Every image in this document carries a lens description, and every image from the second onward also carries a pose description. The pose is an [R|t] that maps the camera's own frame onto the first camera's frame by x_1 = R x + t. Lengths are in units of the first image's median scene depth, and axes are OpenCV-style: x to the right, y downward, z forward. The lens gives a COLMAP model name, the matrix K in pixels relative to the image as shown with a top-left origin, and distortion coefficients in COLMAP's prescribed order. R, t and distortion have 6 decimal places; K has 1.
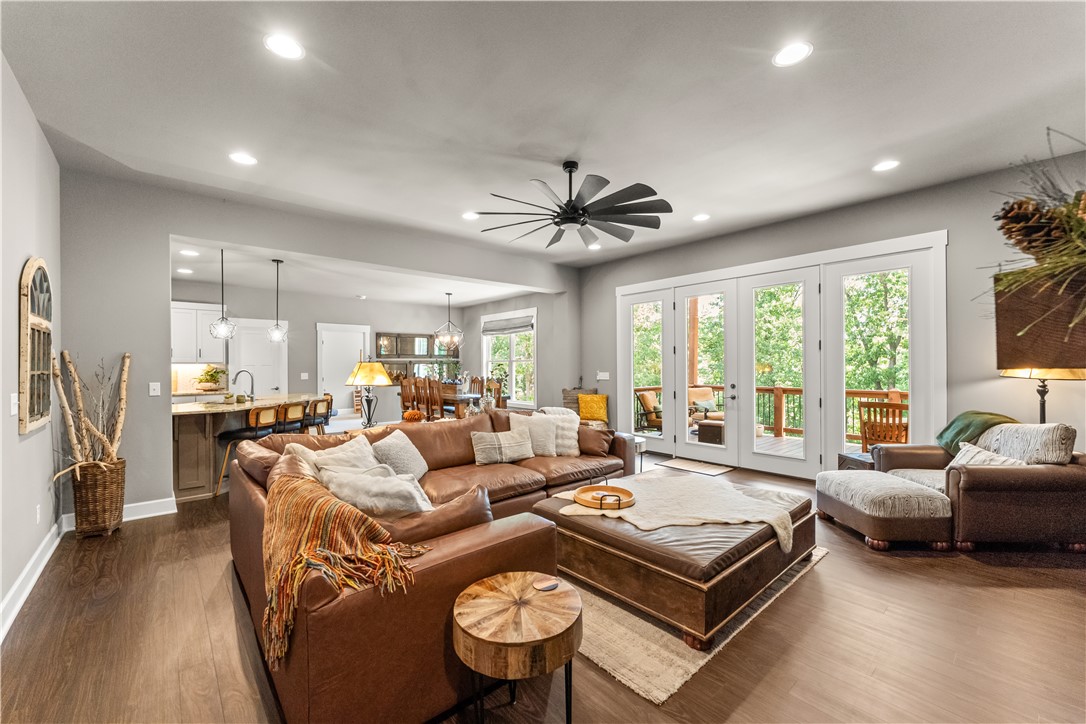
lens RADIAL K [[434.2, 0, 533.4], [0, 434.2, 363.4], [0, 0, 1]] dist [0.000843, 0.000184]
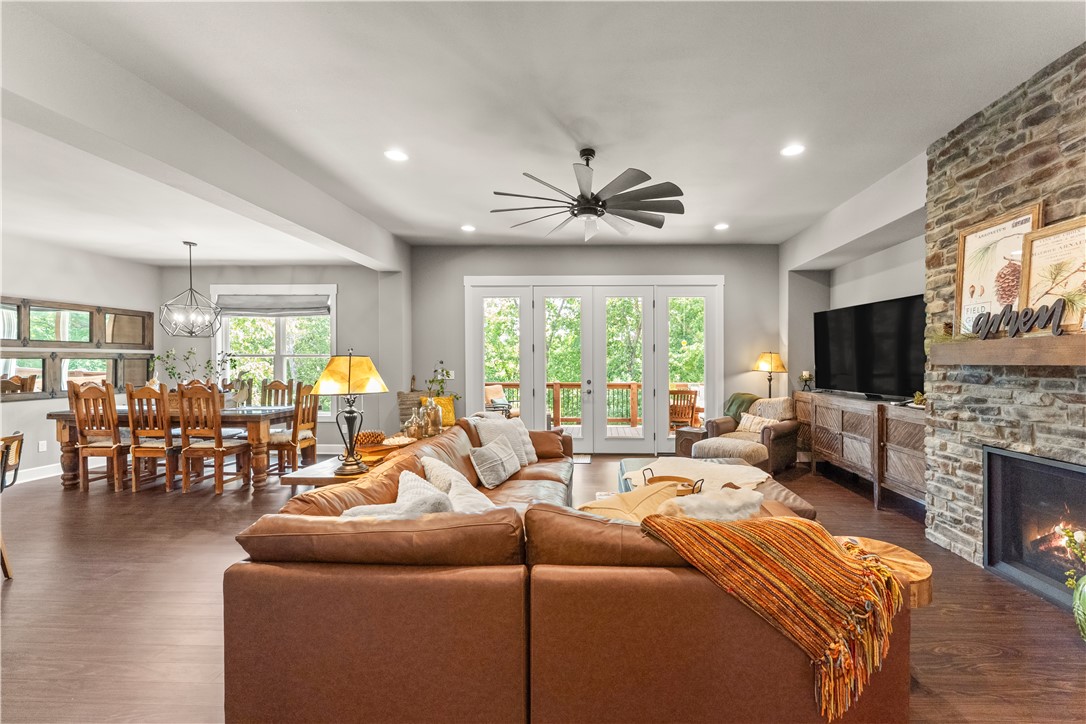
lens RADIAL K [[467.2, 0, 585.8], [0, 467.2, 363.3], [0, 0, 1]] dist [0.001586, -0.000695]
pose [[0.658349, 0.003797, 0.752703, -0.356234], [-0.007430, 0.999971, 0.001454, 0.001931], [-0.752676, -0.006550, 0.658358, 0.167639]]
